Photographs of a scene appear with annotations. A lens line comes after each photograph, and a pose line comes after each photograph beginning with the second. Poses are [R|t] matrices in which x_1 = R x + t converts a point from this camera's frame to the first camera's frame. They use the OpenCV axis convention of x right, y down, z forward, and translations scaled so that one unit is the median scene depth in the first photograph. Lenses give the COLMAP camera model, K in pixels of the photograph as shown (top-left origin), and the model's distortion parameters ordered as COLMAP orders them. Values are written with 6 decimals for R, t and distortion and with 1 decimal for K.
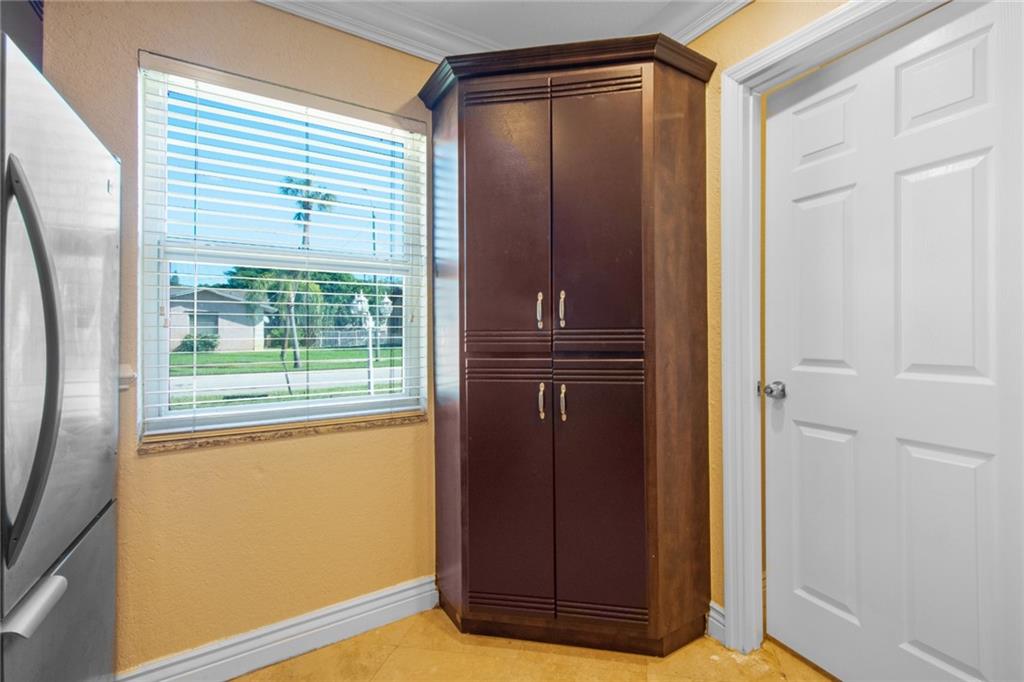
lens RADIAL K [[466.5, 0, 511.3], [0, 466.5, 328.1], [0, 0, 1]] dist [0.000239, -0.000073]
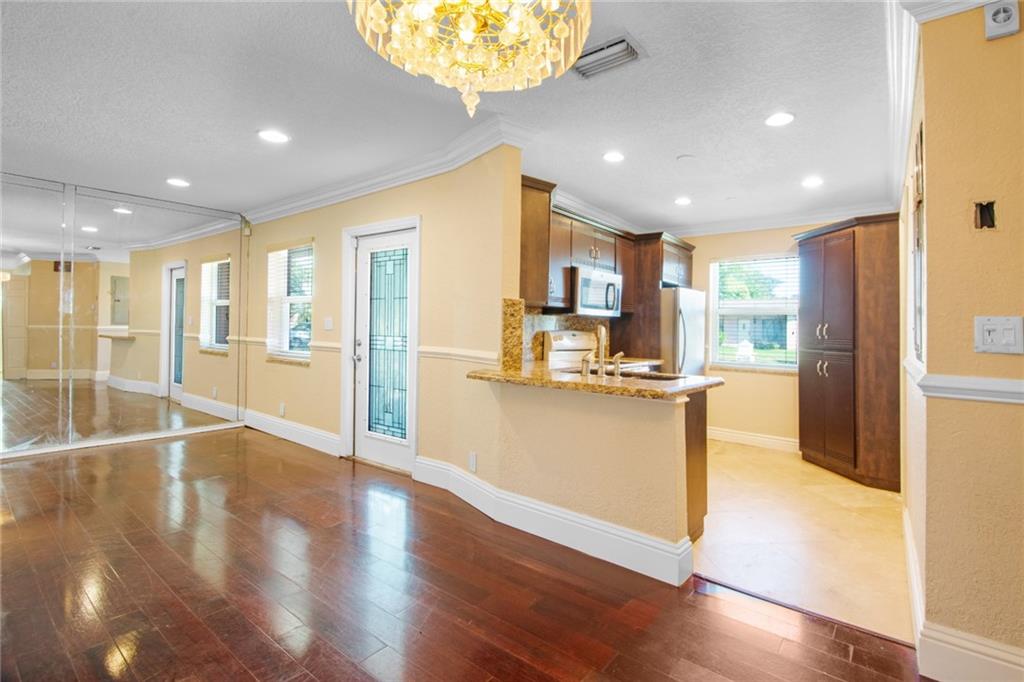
lens RADIAL K [[500.2, 0, 511.5], [0, 500.2, 326.3], [0, 0, 1]] dist [-0.001536, -0.000252]
pose [[0.220673, 0.005086, -0.975335, 2.261102], [-0.015491, 0.999879, 0.001709, -0.045313], [0.975225, 0.014732, 0.220725, -1.169250]]
